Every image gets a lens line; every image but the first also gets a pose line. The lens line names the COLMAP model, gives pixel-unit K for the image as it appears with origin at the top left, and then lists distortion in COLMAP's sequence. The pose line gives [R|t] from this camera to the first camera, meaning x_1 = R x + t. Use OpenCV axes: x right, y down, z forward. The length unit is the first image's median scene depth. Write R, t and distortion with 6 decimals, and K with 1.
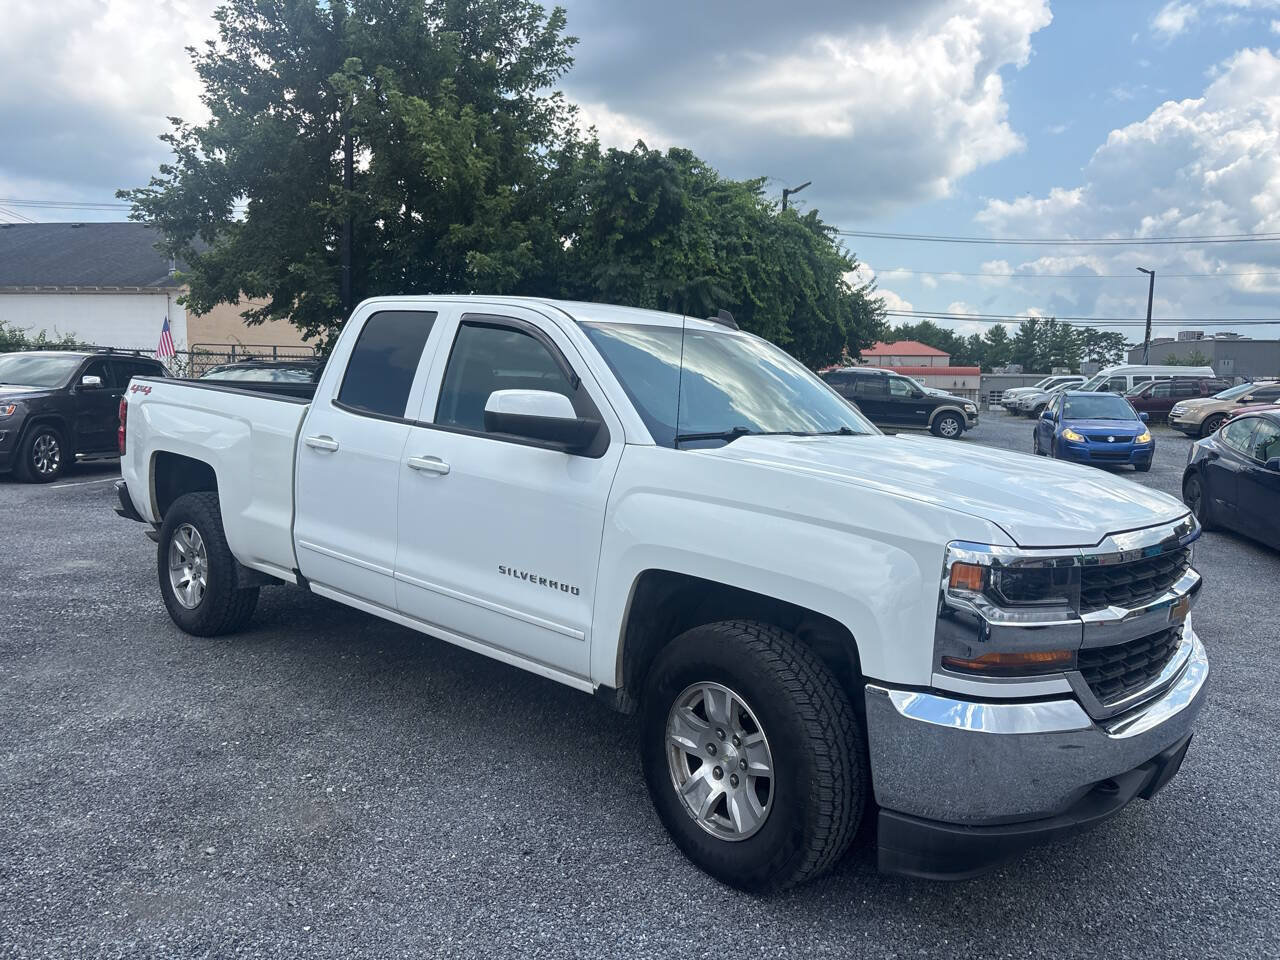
lens RADIAL K [[963.2, 0, 635.4], [0, 963.2, 497.7], [0, 0, 1]] dist [0.032184, -0.028629]
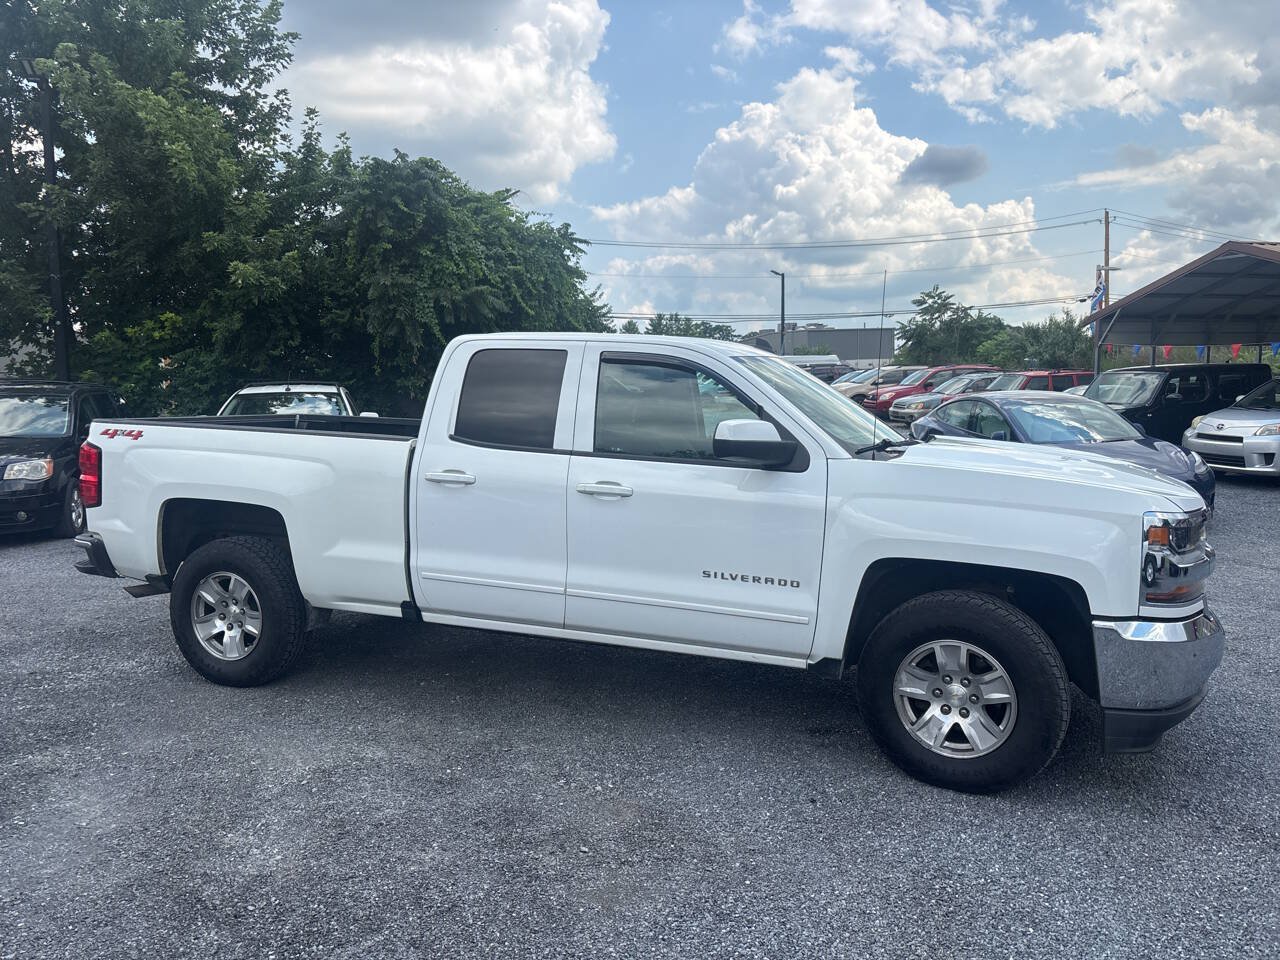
lens RADIAL K [[963.2, 0, 635.4], [0, 963.2, 497.7], [0, 0, 1]] dist [0.032184, -0.028629]
pose [[0.932216, -0.082185, 0.352448, -0.151638], [0.081027, 0.996548, 0.018065, -0.011088], [-0.352716, 0.011717, 0.935657, -0.013045]]
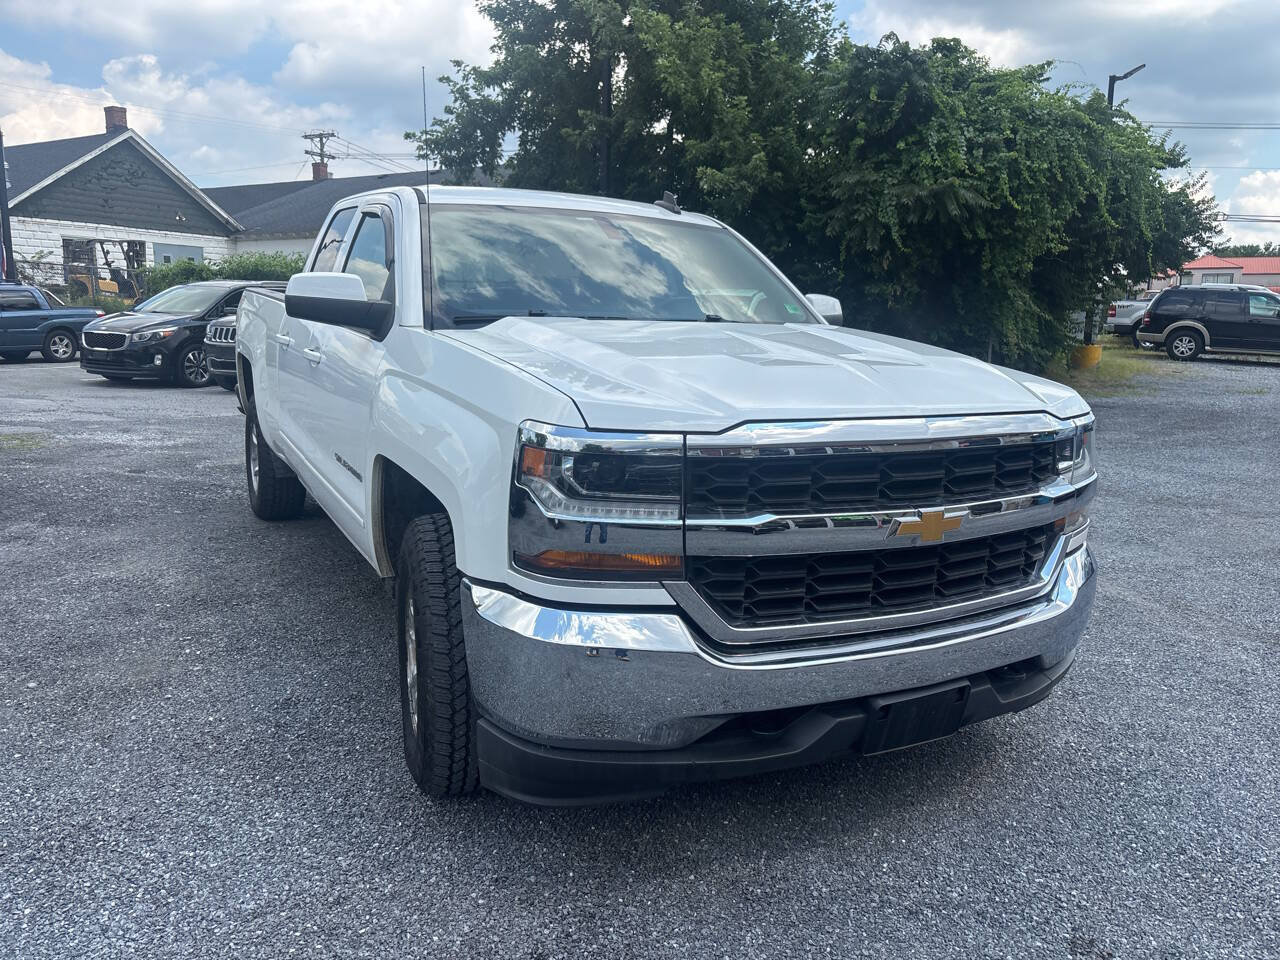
lens RADIAL K [[967.4, 0, 653.8], [0, 967.4, 484.2], [0, 0, 1]] dist [0.026269, -0.028586]
pose [[0.940893, 0.047478, -0.335359, 0.126603], [-0.028818, 0.997758, 0.060403, 0.008210], [0.337475, -0.047168, 0.940152, 0.038601]]
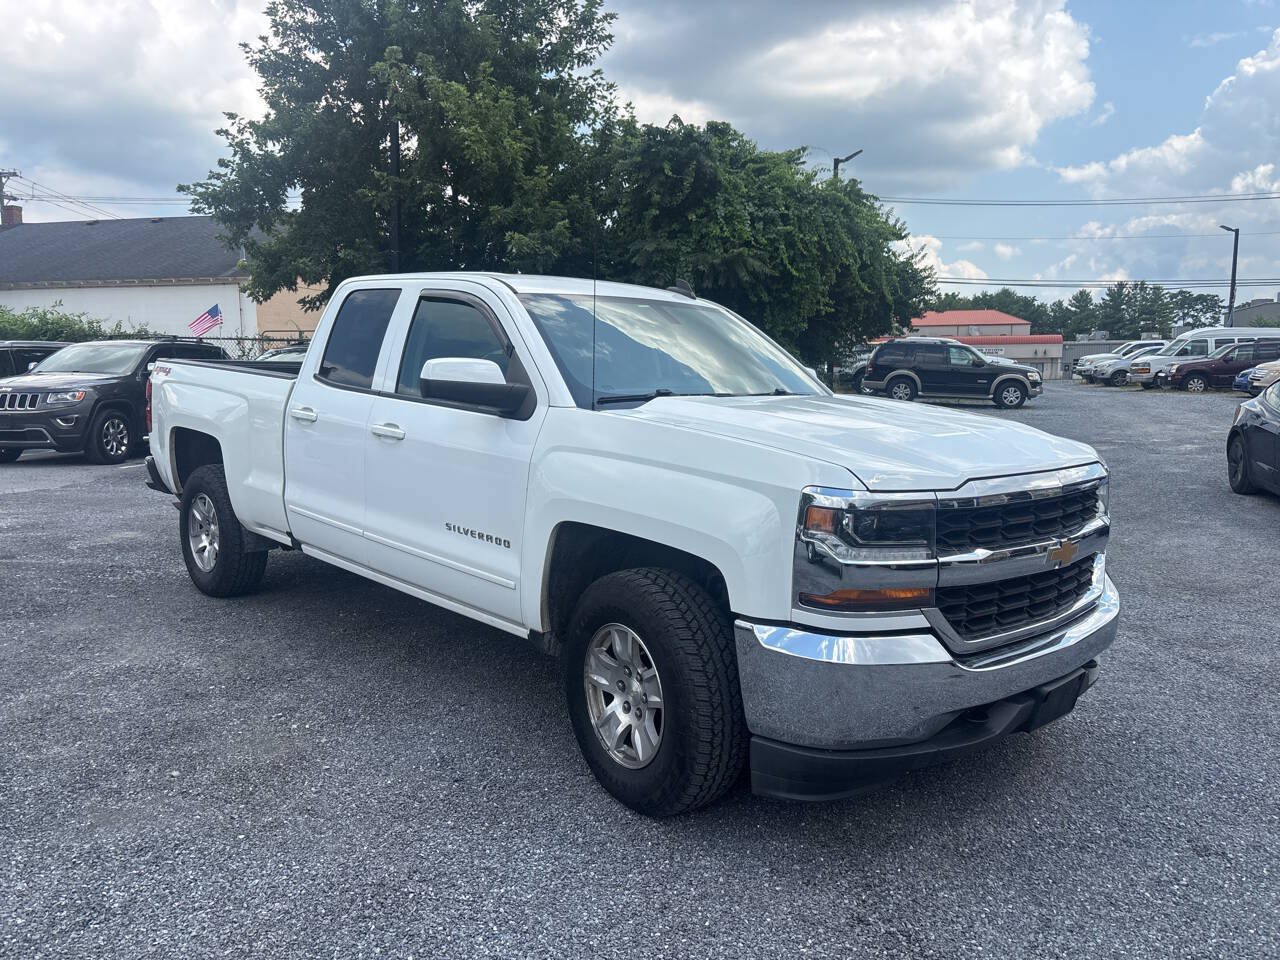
lens RADIAL K [[963.2, 0, 635.4], [0, 963.2, 497.7], [0, 0, 1]] dist [0.032184, -0.028629]
pose [[0.996850, -0.012696, -0.078290, 0.038049], [0.014460, 0.999653, 0.022001, 0.005411], [0.077983, -0.023064, 0.996688, -0.014684]]
